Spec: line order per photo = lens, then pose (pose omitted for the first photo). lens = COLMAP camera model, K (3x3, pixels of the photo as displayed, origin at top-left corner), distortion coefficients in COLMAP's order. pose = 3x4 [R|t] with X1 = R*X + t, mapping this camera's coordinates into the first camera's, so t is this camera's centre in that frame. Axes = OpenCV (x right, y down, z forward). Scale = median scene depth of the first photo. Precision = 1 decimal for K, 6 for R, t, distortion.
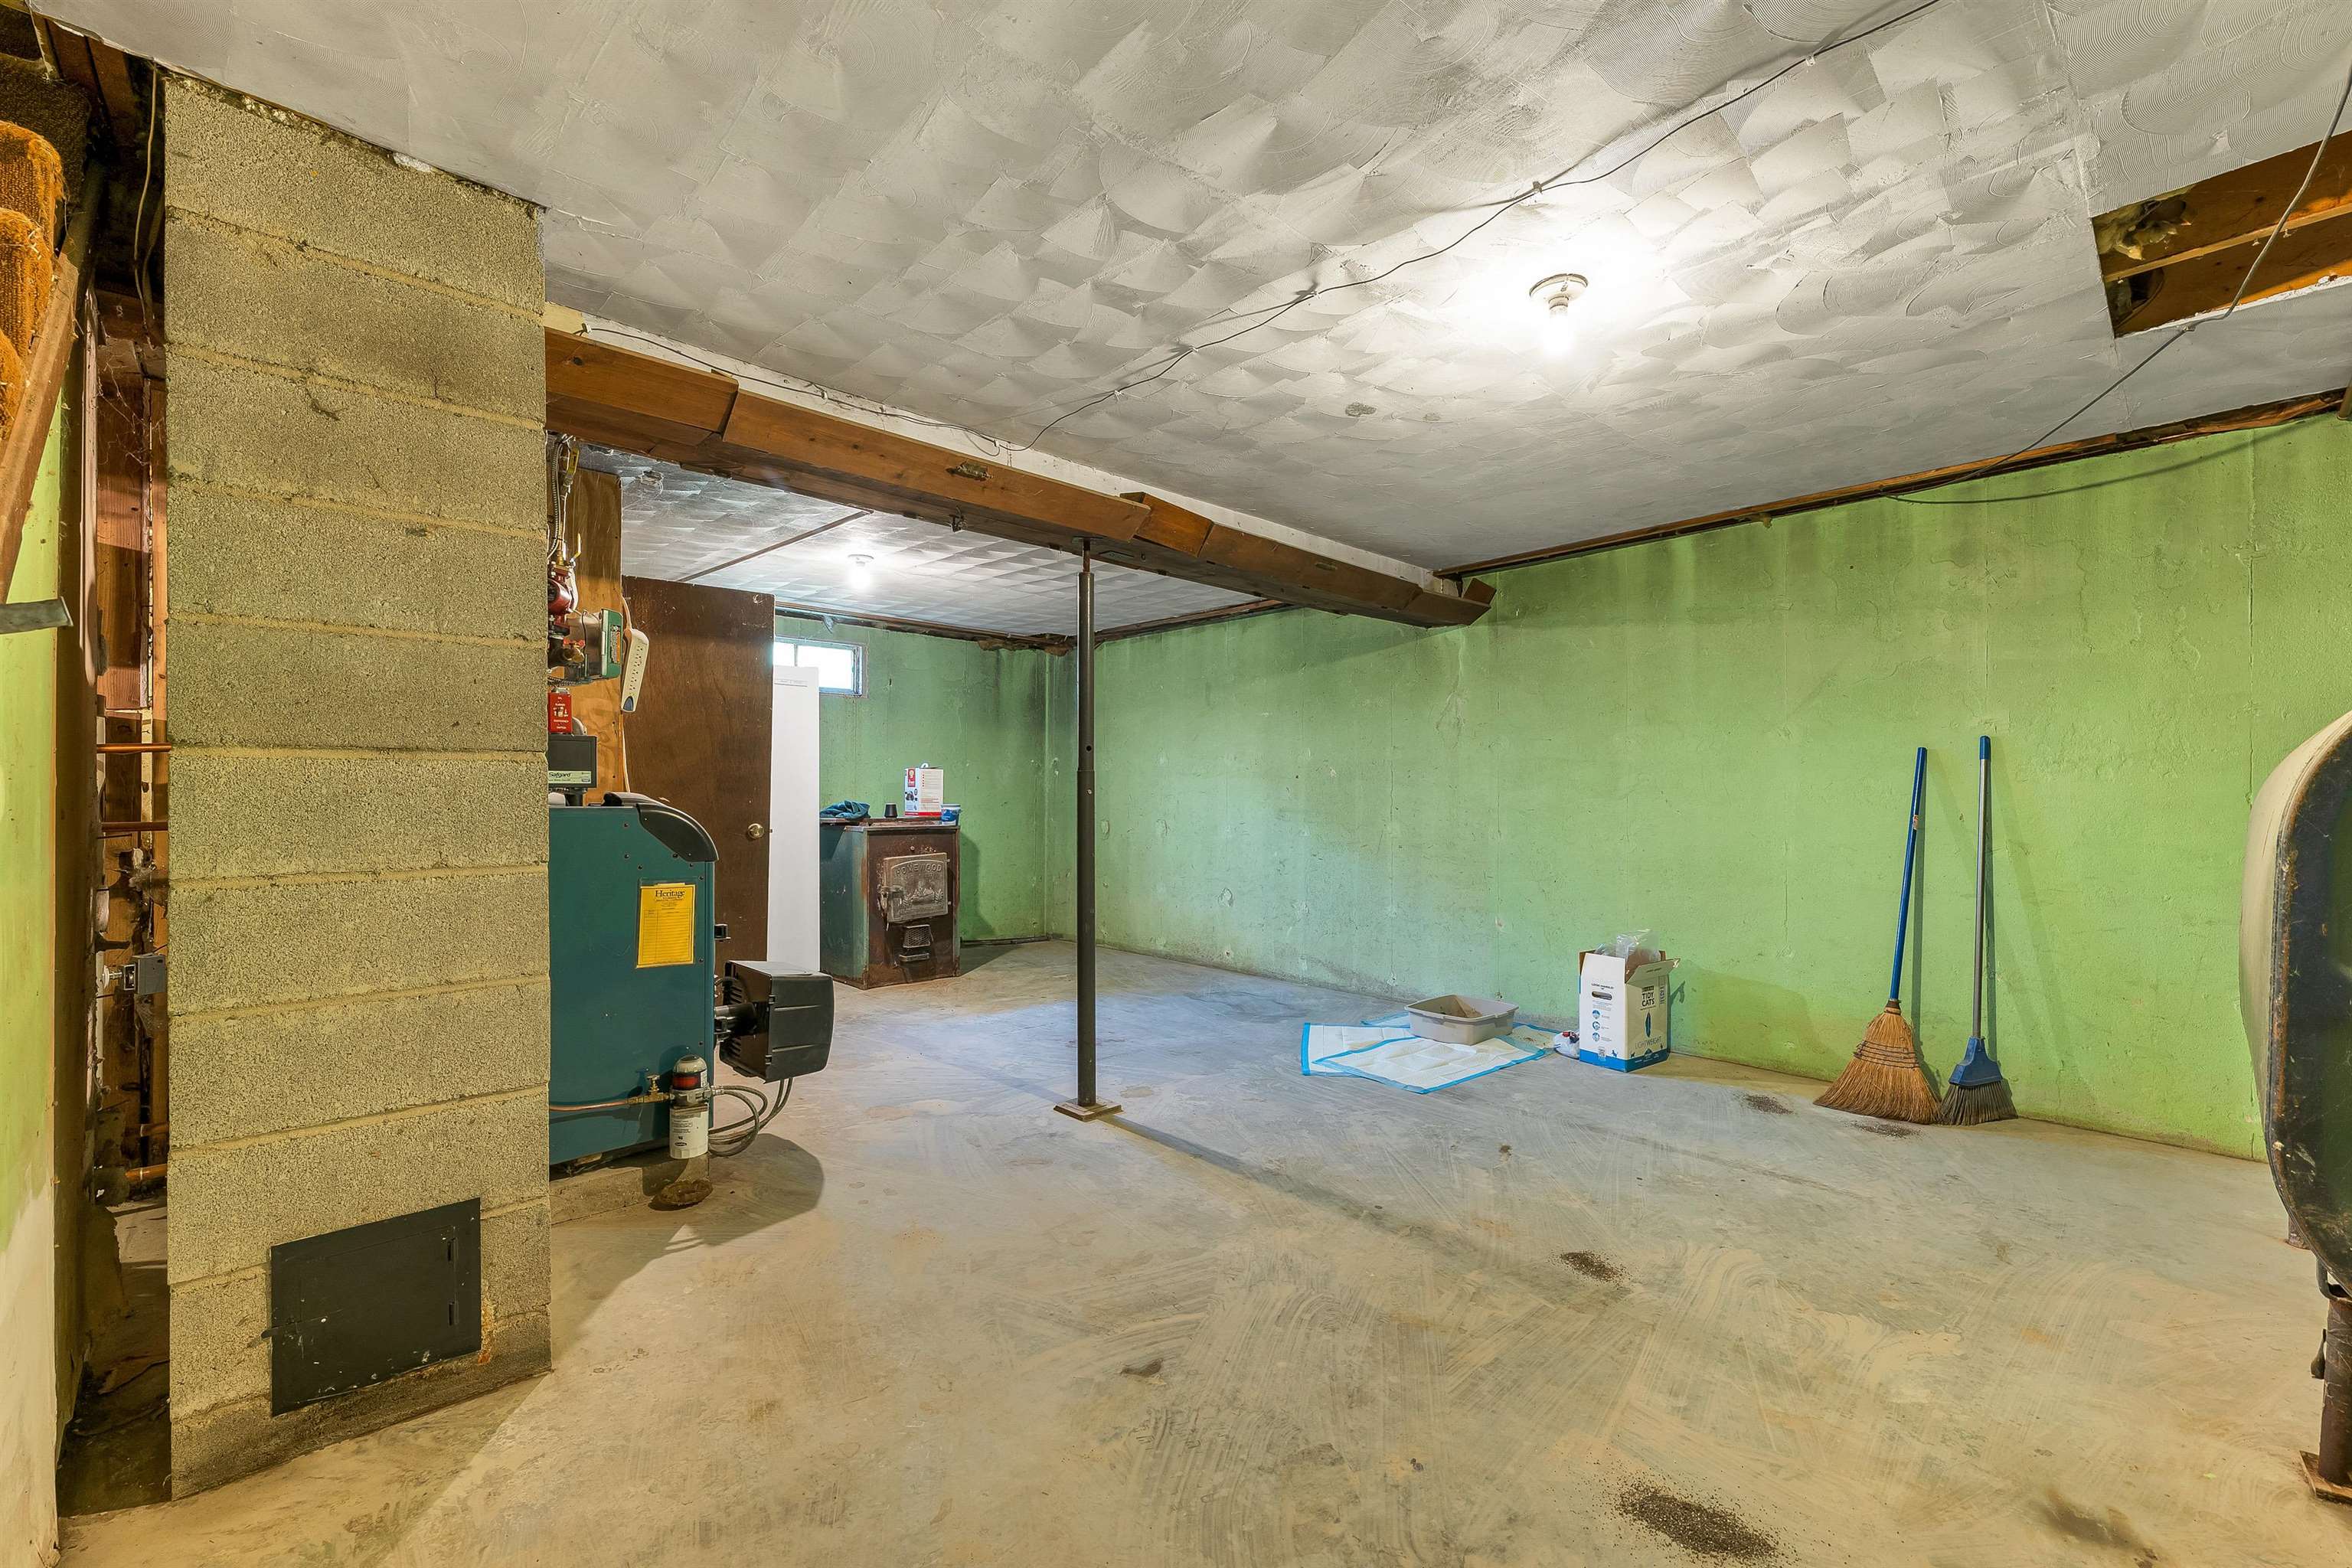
lens RADIAL K [[964.9, 0, 1168.5], [0, 964.9, 795.3], [0, 0, 1]] dist [0.000064, -0.000099]
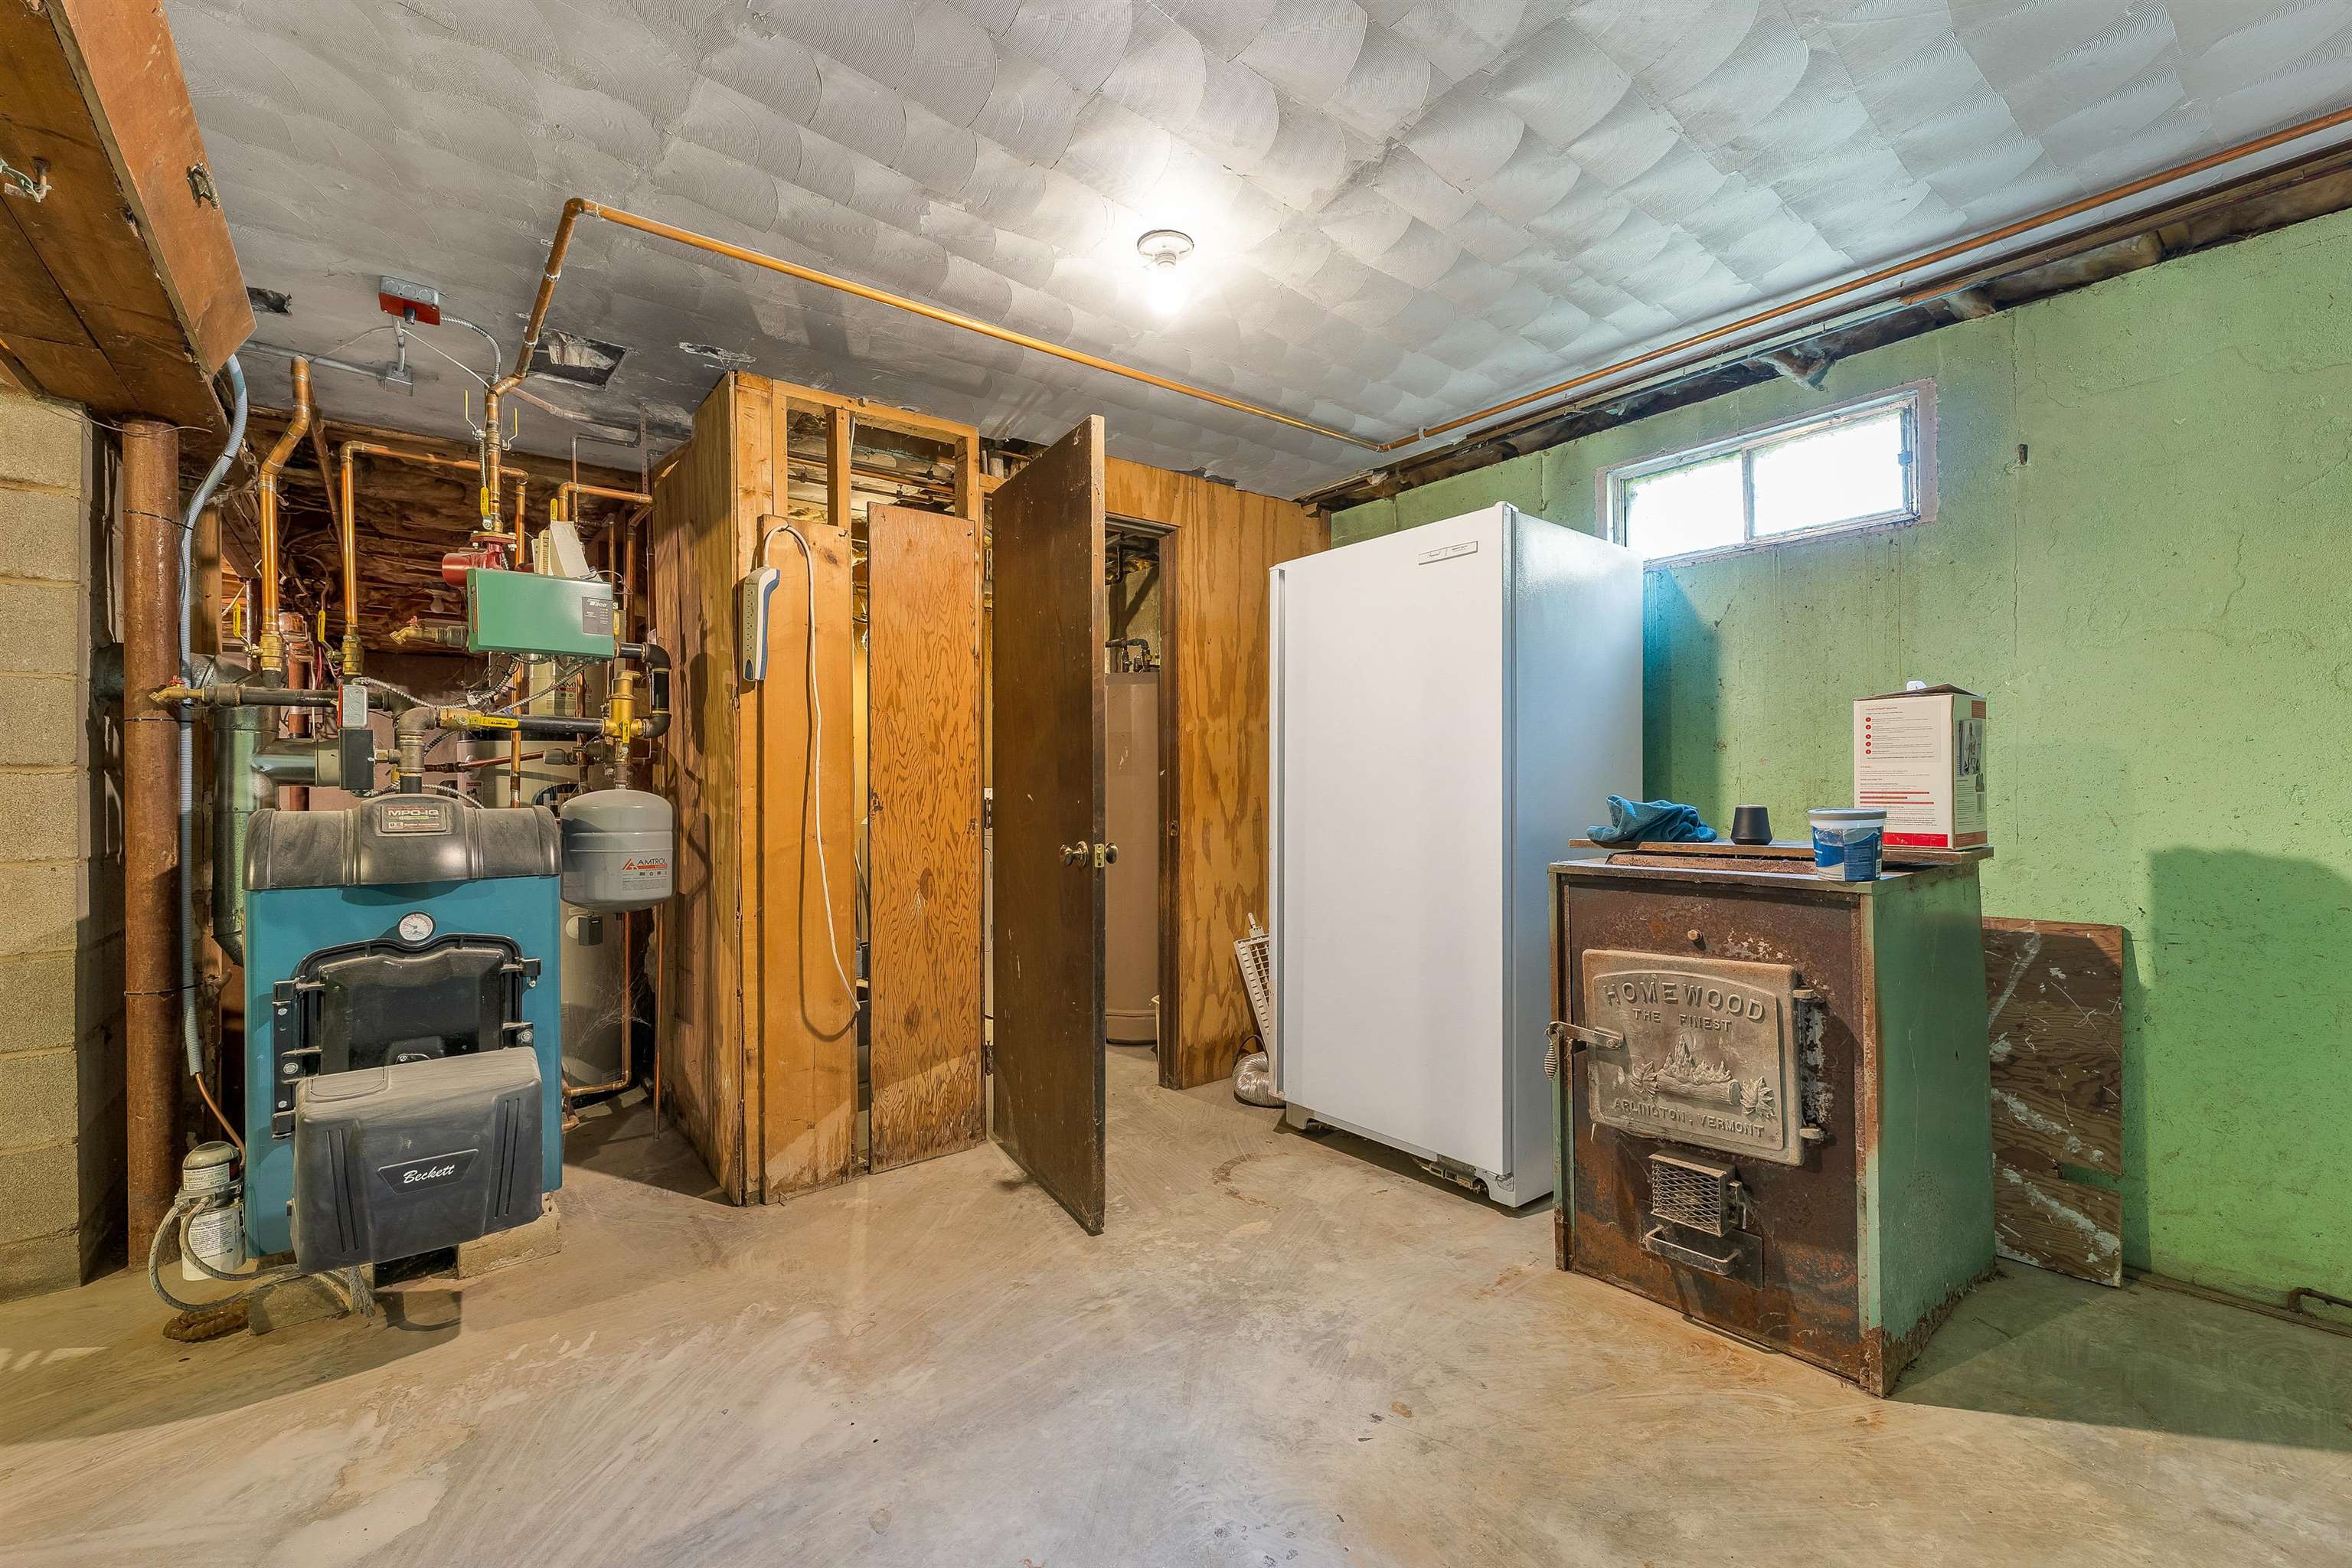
lens RADIAL K [[972.8, 0, 1176.0], [0, 972.8, 784.0], [0, 0, 1]] dist [-0.001156, -0.000072]
pose [[-0.072019, -0.006132, -0.997384, 0.211959], [0.010700, 0.999919, -0.006920, 0.001400], [0.997346, -0.011170, -0.071948, 1.803375]]
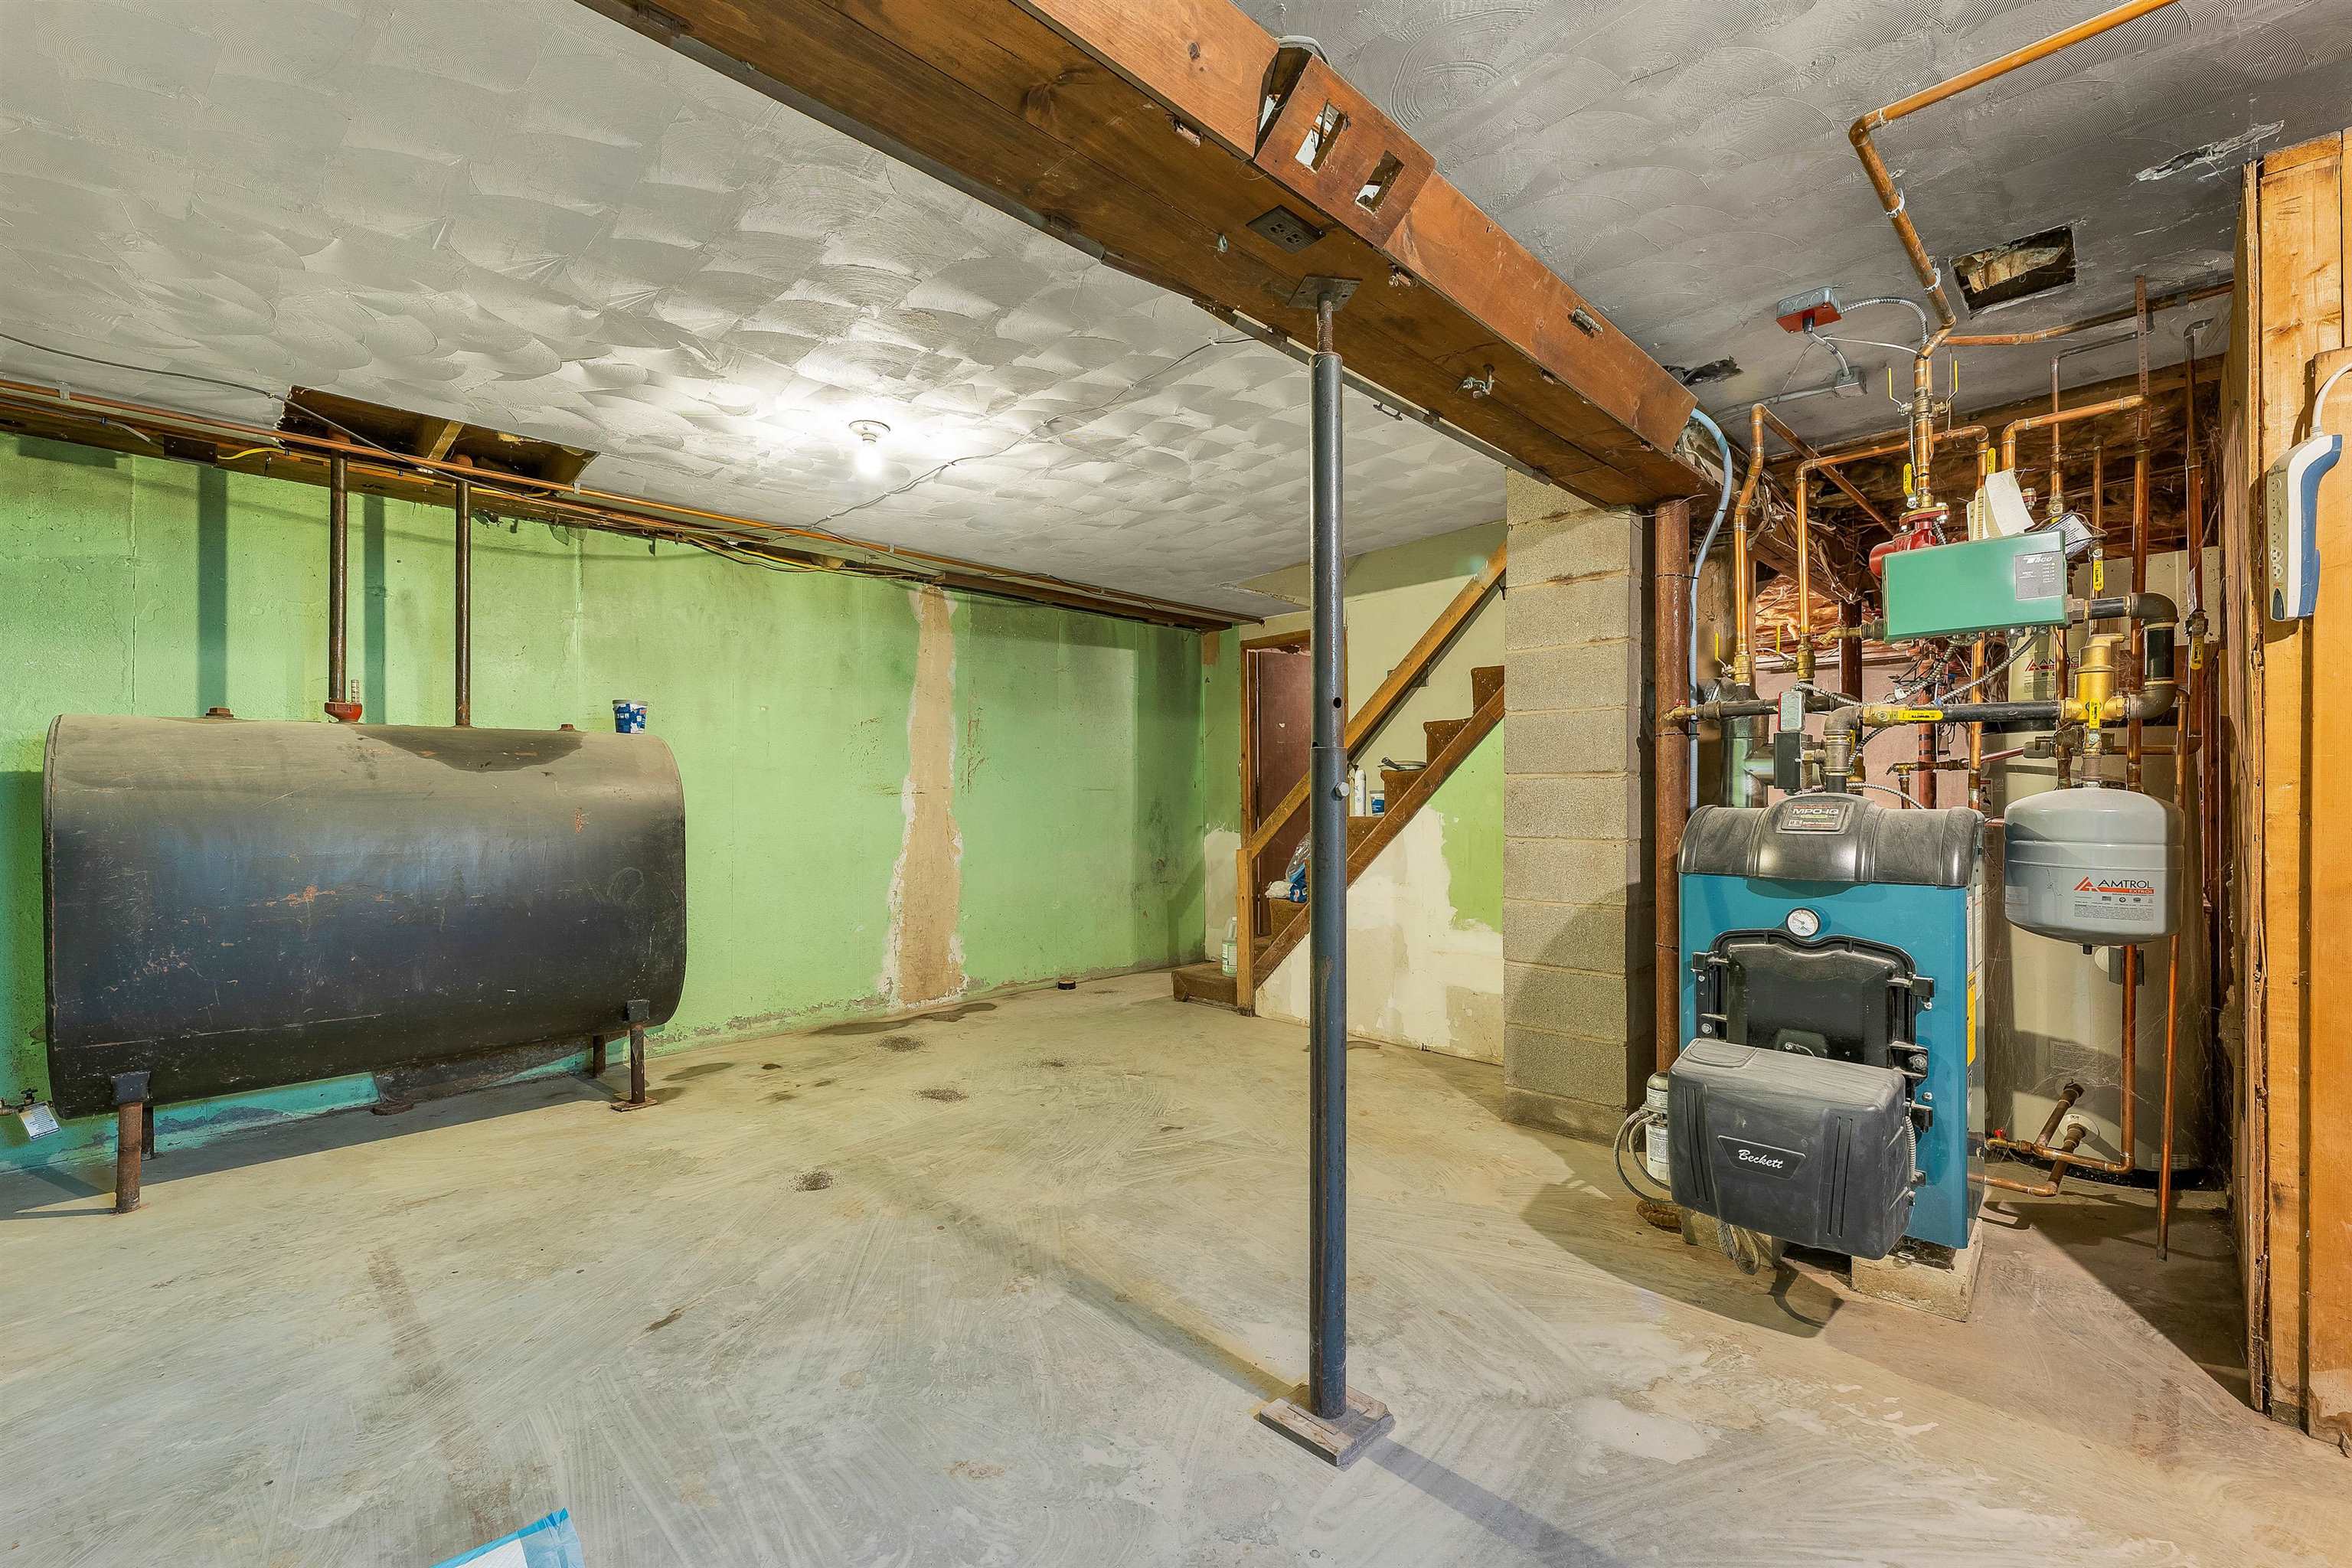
lens RADIAL K [[964.9, 0, 1168.5], [0, 964.9, 795.3], [0, 0, 1]] dist [0.000064, -0.000099]
pose [[-0.999753, 0.002072, -0.022115, 0.011122], [0.002185, 0.999985, -0.005110, 0.002242], [0.022104, -0.005157, -0.999742, 1.923837]]
